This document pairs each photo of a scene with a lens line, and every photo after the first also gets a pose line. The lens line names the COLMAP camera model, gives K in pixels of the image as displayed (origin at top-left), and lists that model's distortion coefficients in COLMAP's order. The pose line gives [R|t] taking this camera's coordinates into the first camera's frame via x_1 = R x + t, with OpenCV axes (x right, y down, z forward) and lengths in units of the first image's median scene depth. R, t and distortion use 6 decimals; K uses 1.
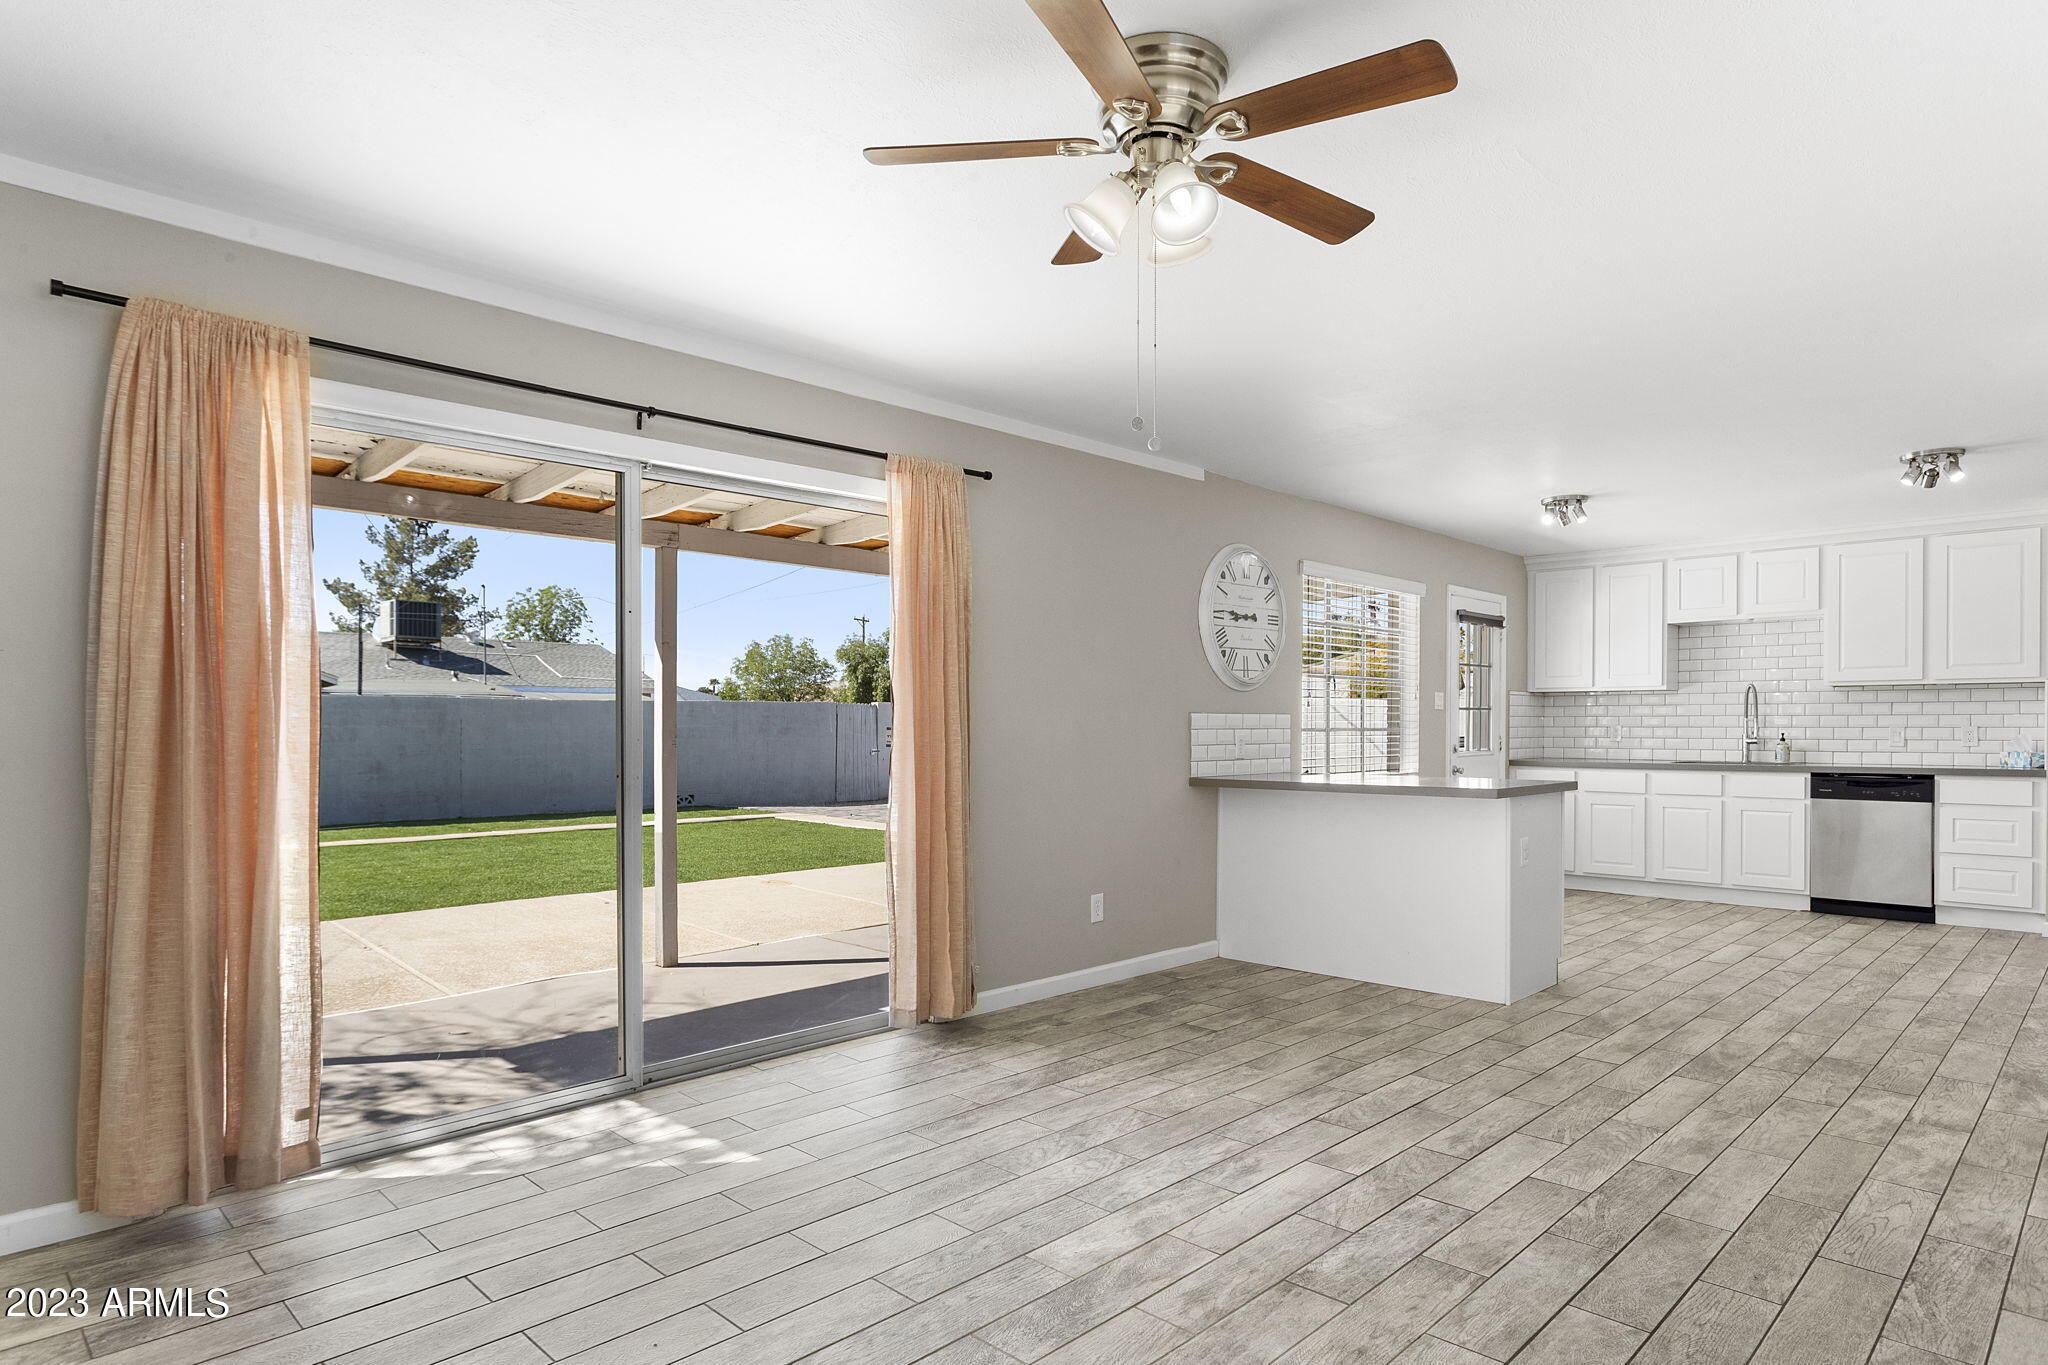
lens RADIAL K [[1154.4, 0, 1037.3], [0, 1154.4, 740.3], [0, 0, 1]] dist [-0.012866, 0.008830]
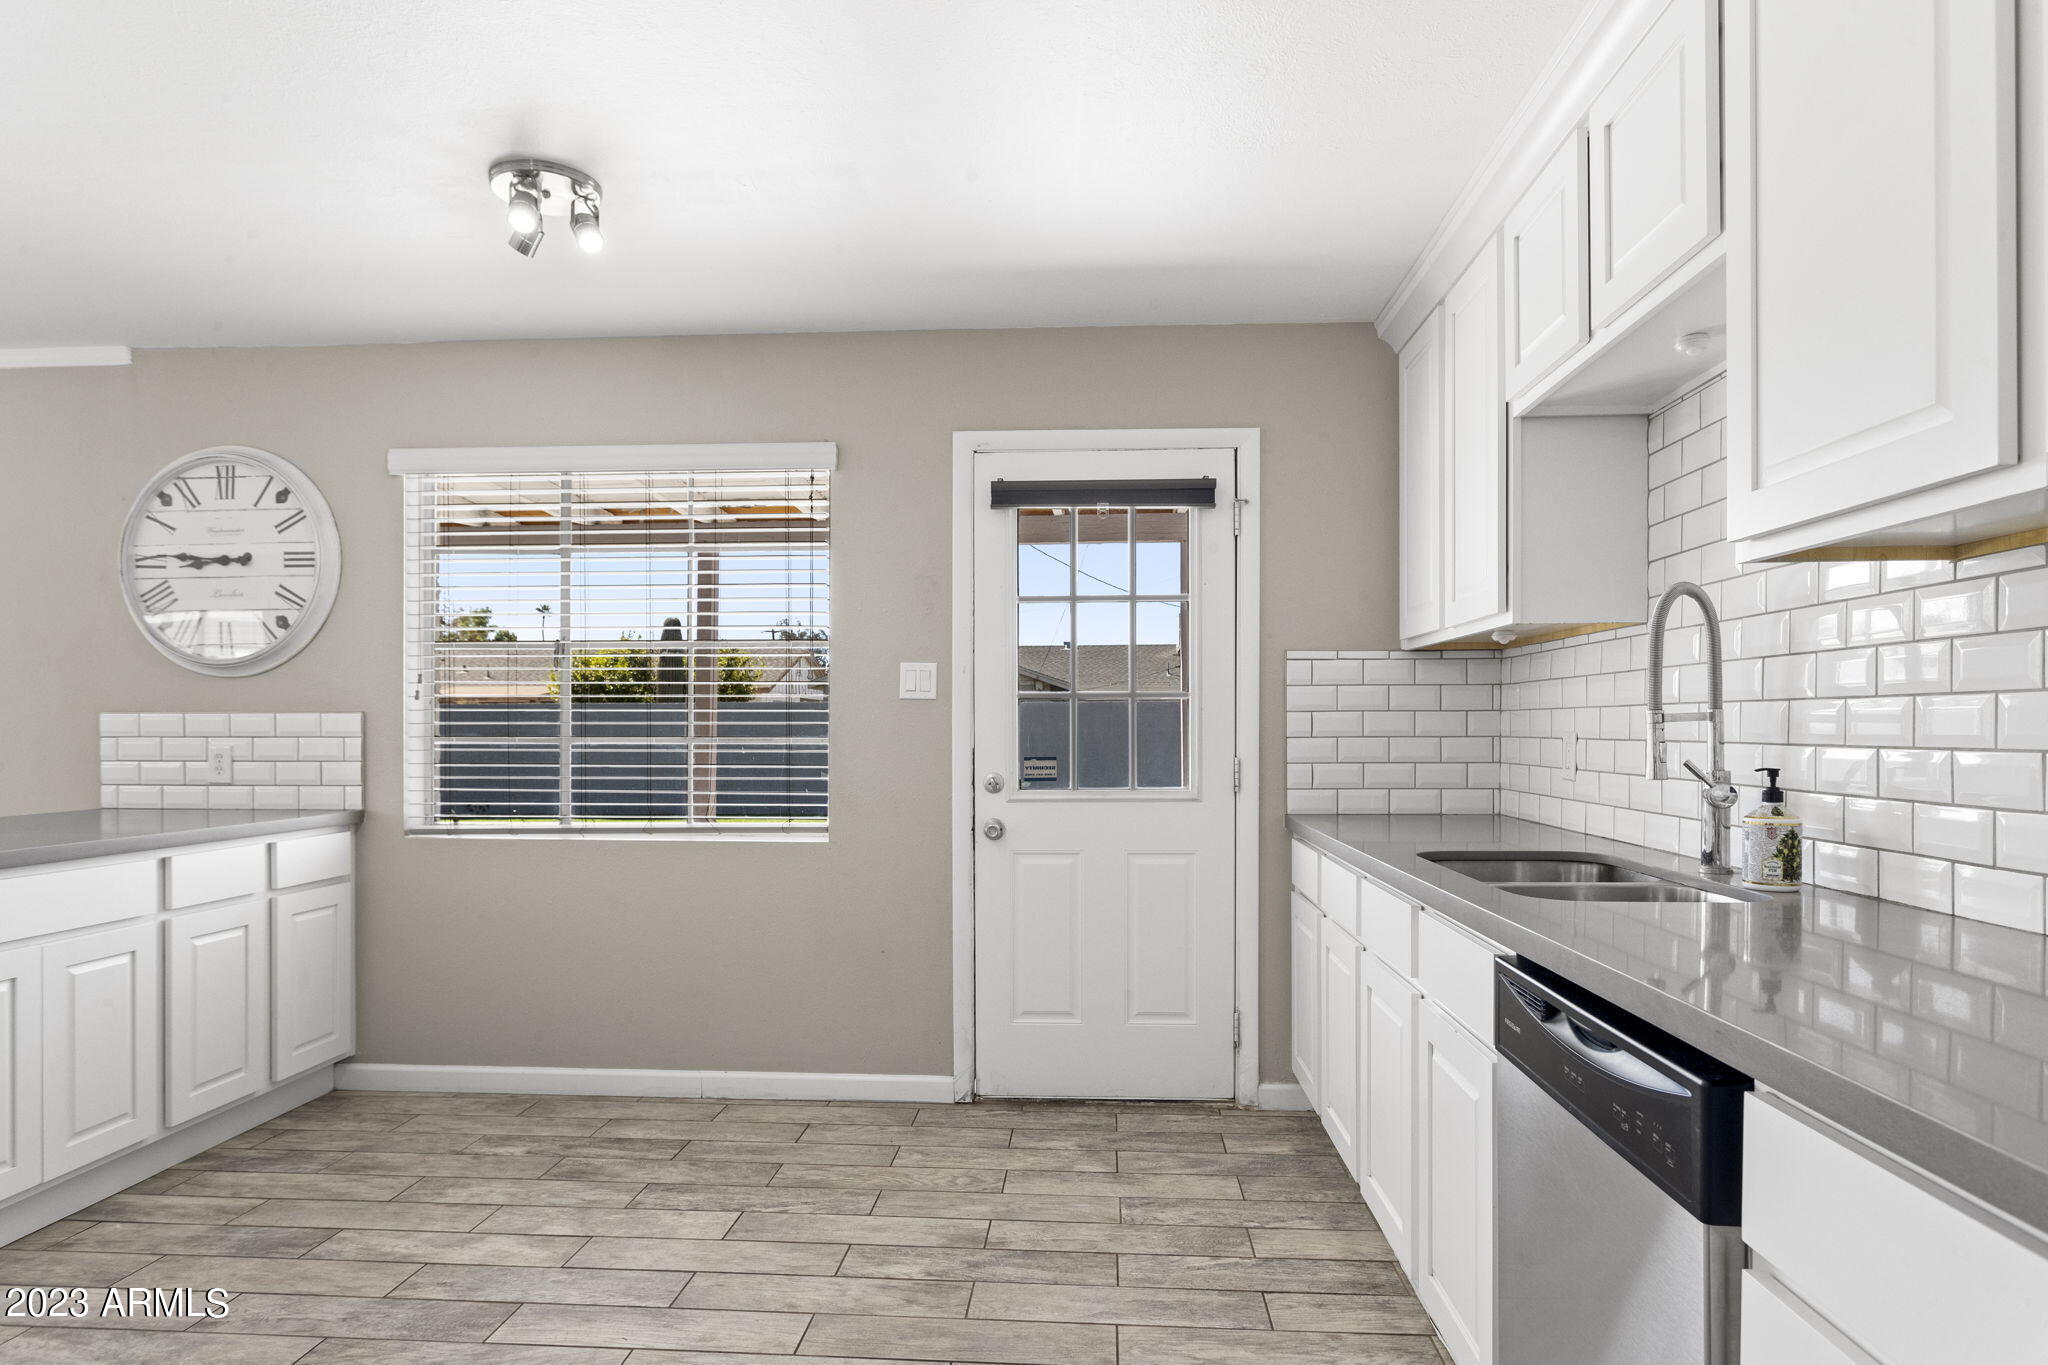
lens RADIAL K [[1154.4, 0, 1050.4], [0, 1154.4, 728.8], [0, 0, 1]] dist [-0.012866, 0.008830]
pose [[0.651863, 0.002647, -0.758332, 0.754347], [-0.010154, 0.999935, -0.005237, -0.012539], [0.758268, 0.011114, 0.651848, 0.738708]]
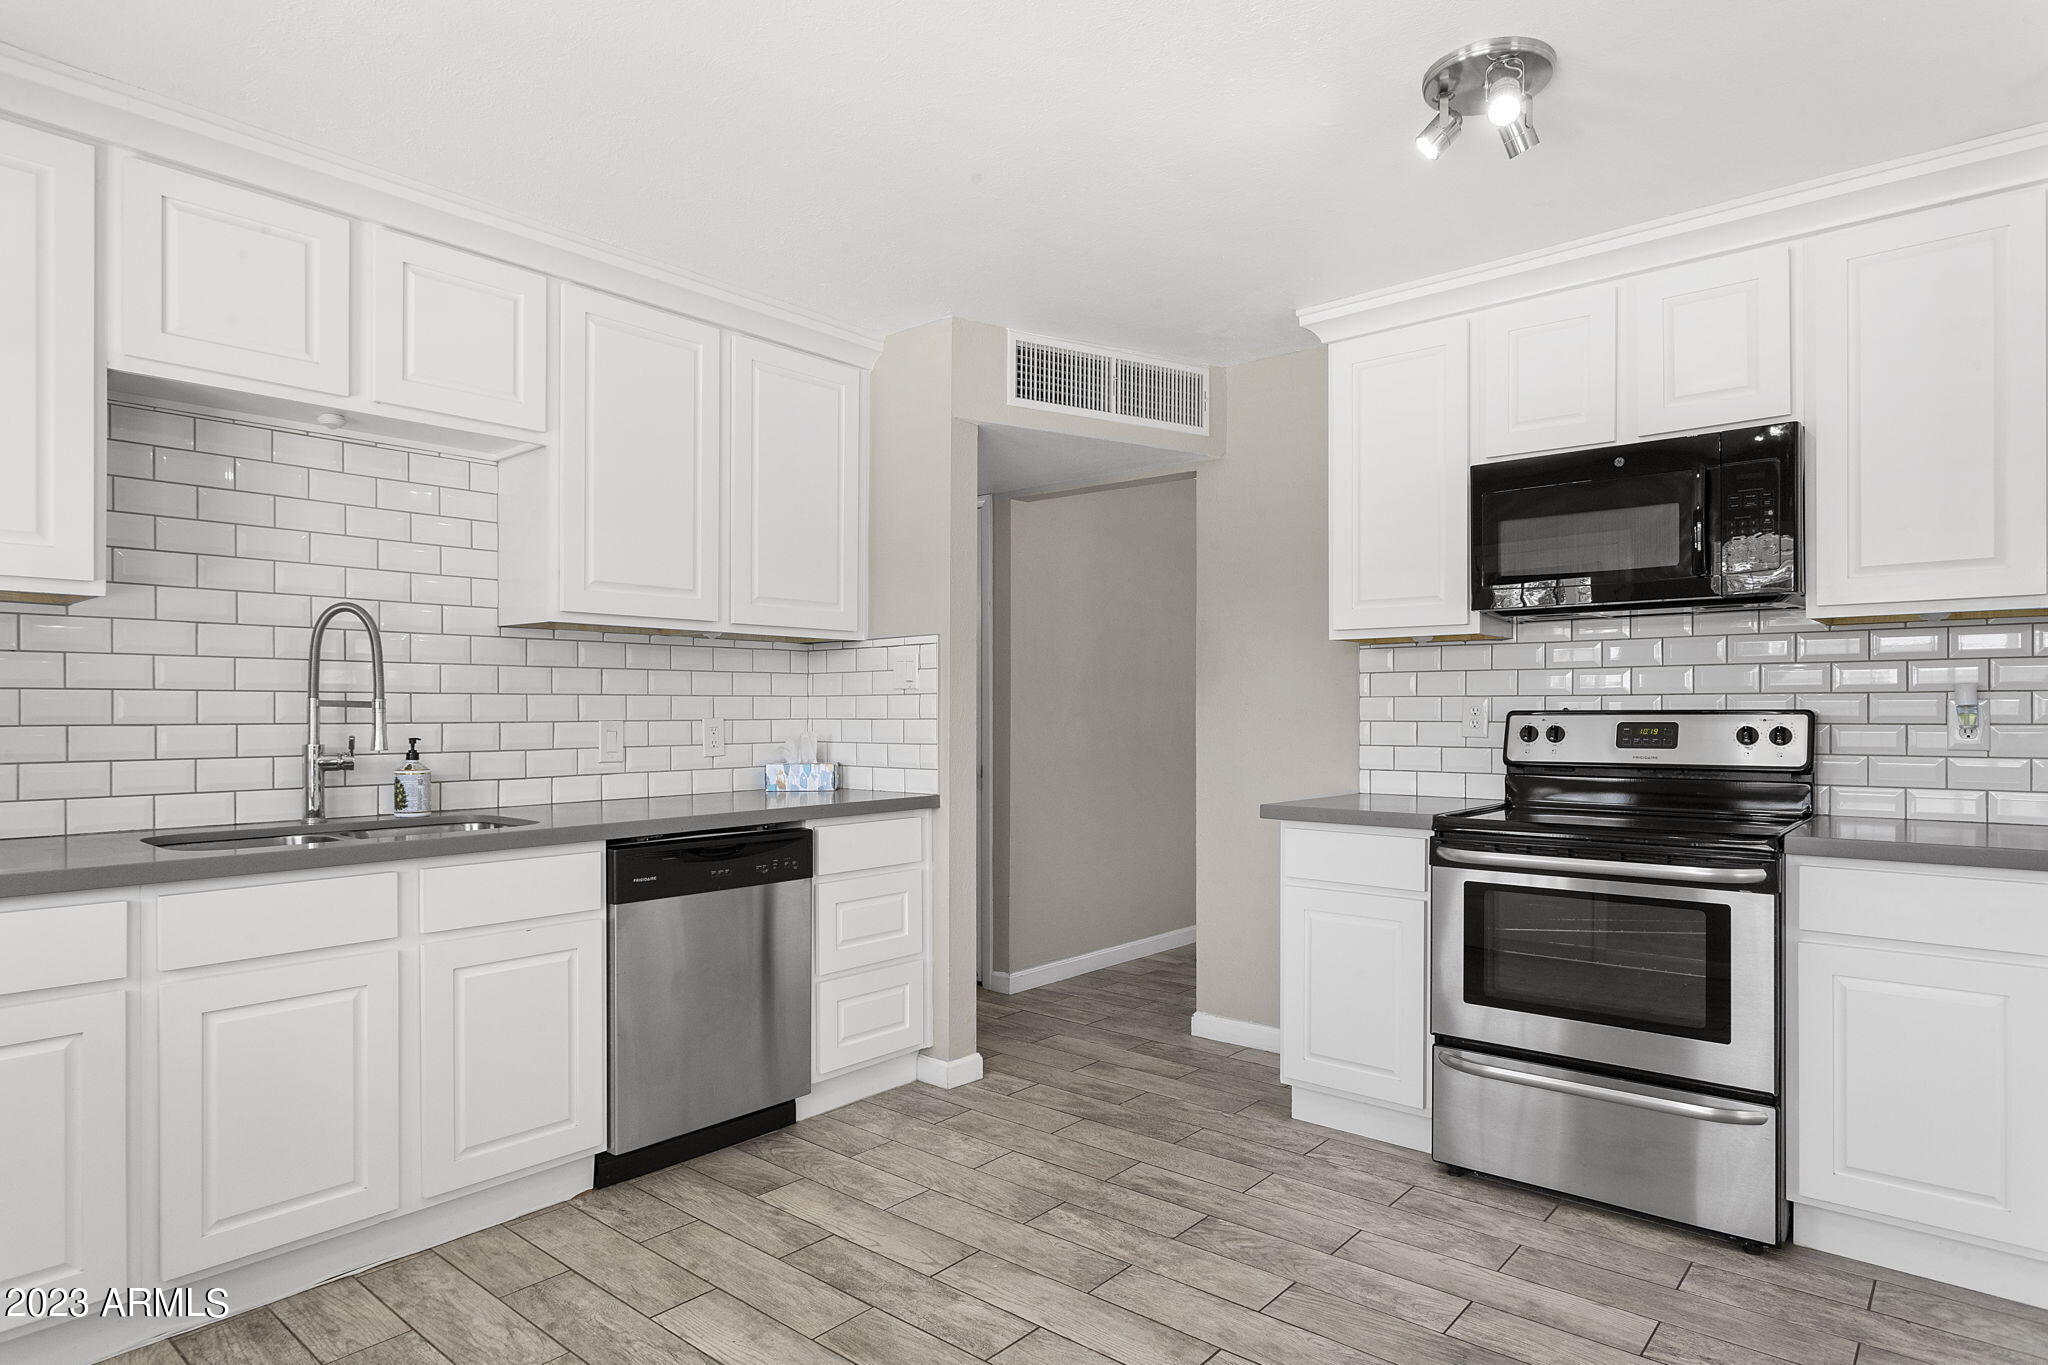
lens RADIAL K [[1154.4, 0, 1034.3], [0, 1154.4, 707.5], [0, 0, 1]] dist [-0.012866, 0.008830]
pose [[-0.060936, 0.003311, 0.998136, 0.260791], [0.014023, 0.999899, -0.002460, -0.013067], [-0.998043, 0.013846, -0.060976, 0.838693]]
